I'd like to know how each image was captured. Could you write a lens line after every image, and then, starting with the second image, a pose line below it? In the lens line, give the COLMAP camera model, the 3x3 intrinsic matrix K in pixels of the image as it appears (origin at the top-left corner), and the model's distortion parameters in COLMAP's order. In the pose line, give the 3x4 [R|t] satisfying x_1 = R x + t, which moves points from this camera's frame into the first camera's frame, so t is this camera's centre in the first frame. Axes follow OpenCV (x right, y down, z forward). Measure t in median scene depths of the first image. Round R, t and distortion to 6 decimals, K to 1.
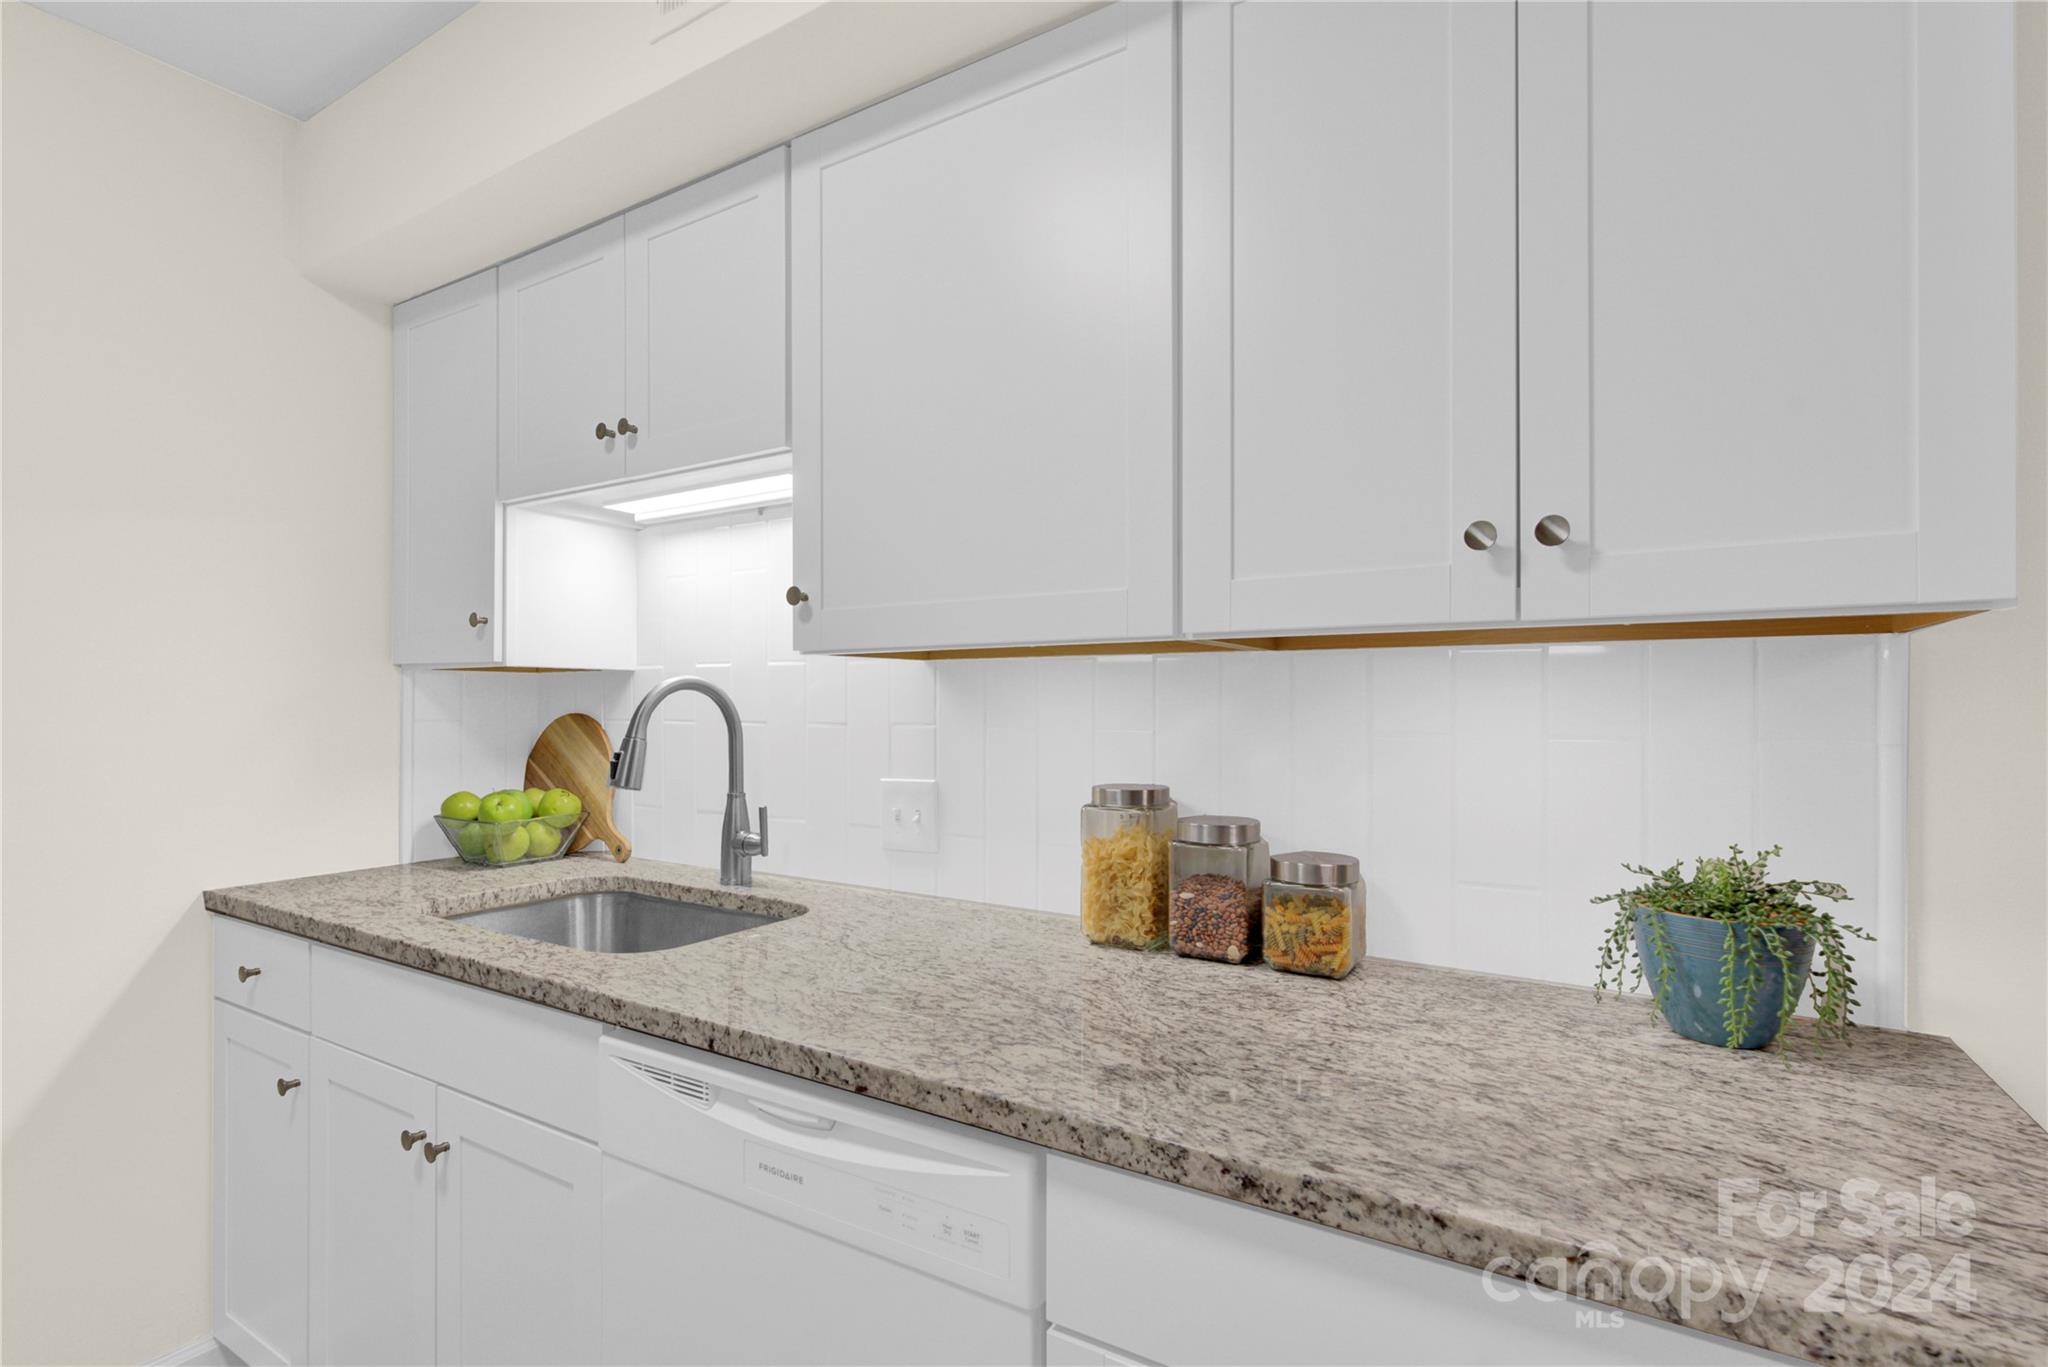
lens RADIAL K [[986.1, 0, 1020.8], [0, 986.1, 700.8], [0, 0, 1]] dist [-0.009953, 0.000136]
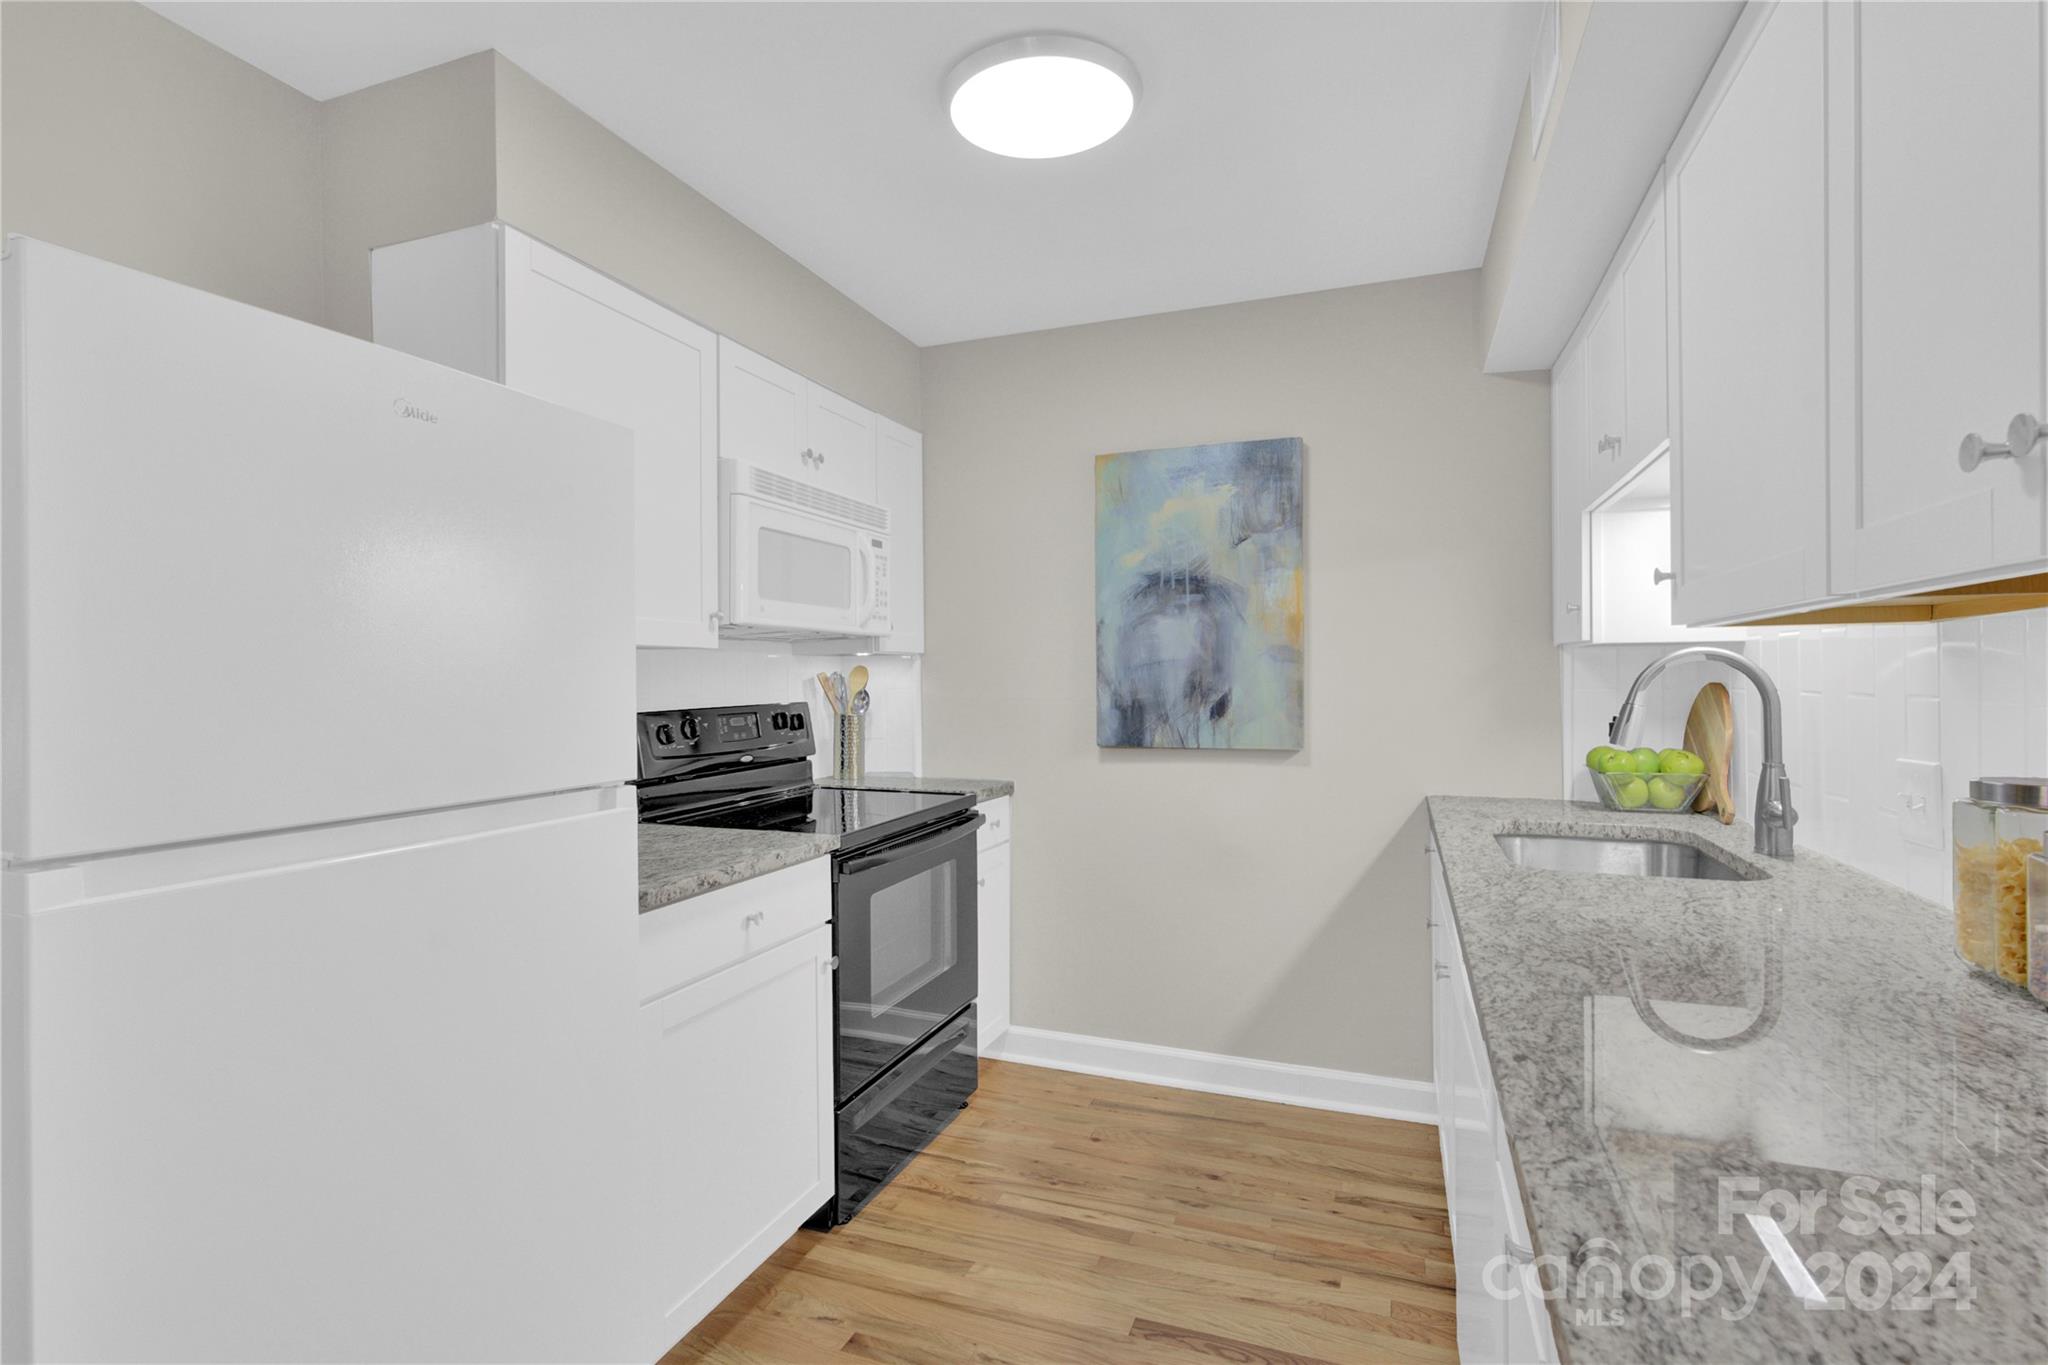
lens RADIAL K [[986.1, 0, 1023.0], [0, 986.1, 676.1], [0, 0, 1]] dist [-0.009953, 0.000136]
pose [[0.201119, 0.000707, -0.979567, 0.579683], [0.006745, 0.999975, 0.002106, -0.002124], [0.979544, -0.007031, 0.201109, 0.065515]]
